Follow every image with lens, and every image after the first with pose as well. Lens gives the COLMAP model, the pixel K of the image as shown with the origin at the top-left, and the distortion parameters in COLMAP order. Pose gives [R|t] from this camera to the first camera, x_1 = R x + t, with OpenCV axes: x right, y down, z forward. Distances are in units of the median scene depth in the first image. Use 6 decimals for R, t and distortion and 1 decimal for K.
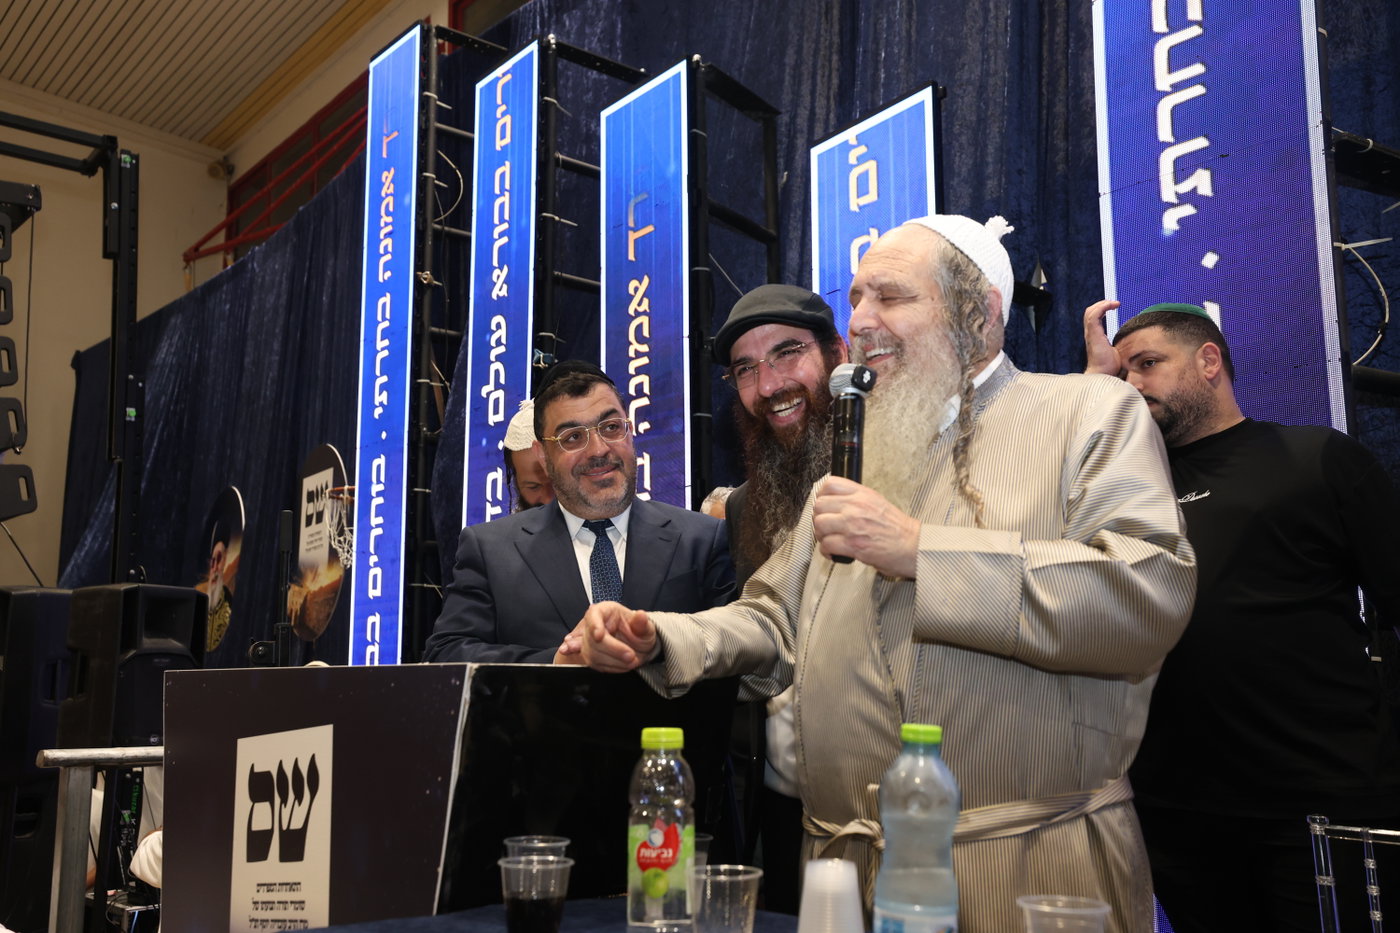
lens RADIAL K [[1241.3, 0, 740.2], [0, 1241.3, 472.8], [0, 0, 1]] dist [0.006111, 0.025644]
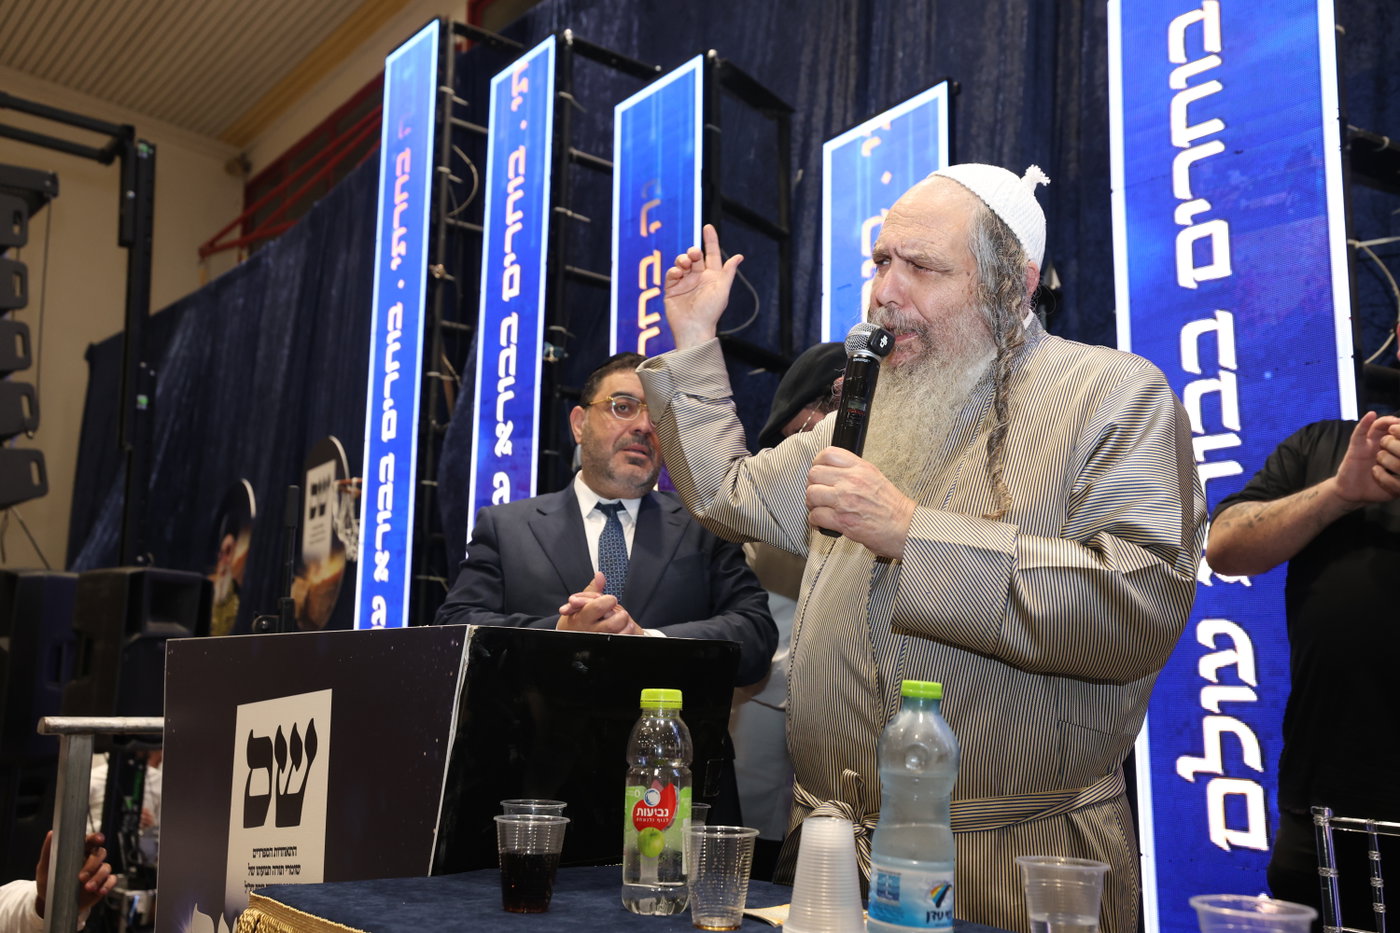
lens RADIAL K [[1241.3, 0, 740.2], [0, 1241.3, 472.8], [0, 0, 1]] dist [0.006111, 0.025644]
pose [[0.999779, 0.019698, -0.007393, 0.001169], [-0.019762, 0.999768, -0.008602, 0.011173], [0.007222, 0.008746, 0.999936, 0.001498]]
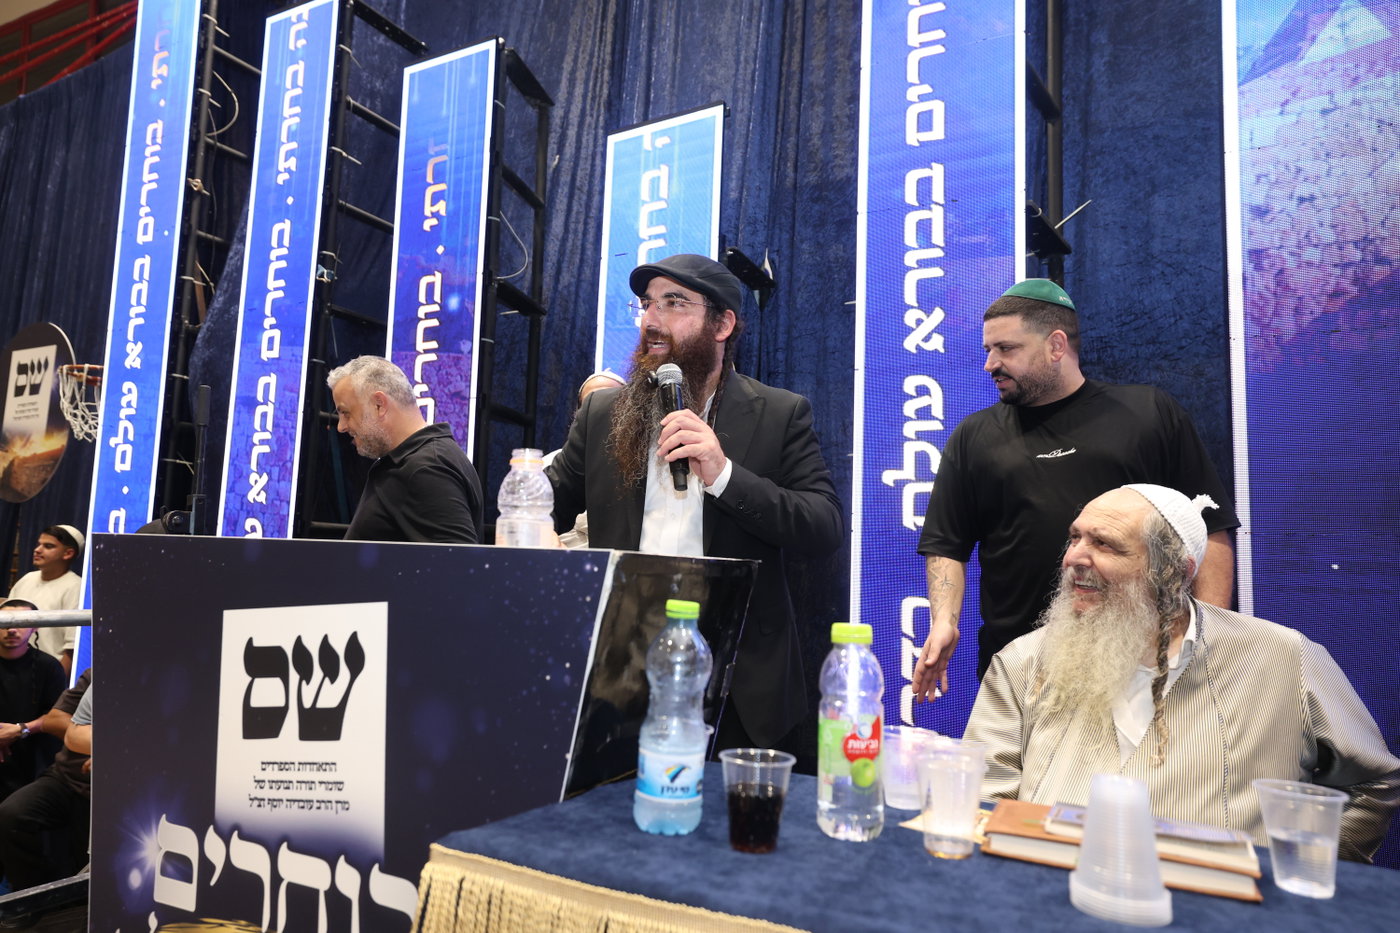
lens RADIAL K [[900.9, 0, 700.0], [0, 900.9, 466.5], [0, 0, 1]] dist [-0.044576, 0.065151]
pose [[0.927471, 0.084974, 0.364110, -0.130125], [-0.106515, 0.993528, 0.039455, 0.015977], [-0.358401, -0.075376, 0.930520, 0.097973]]
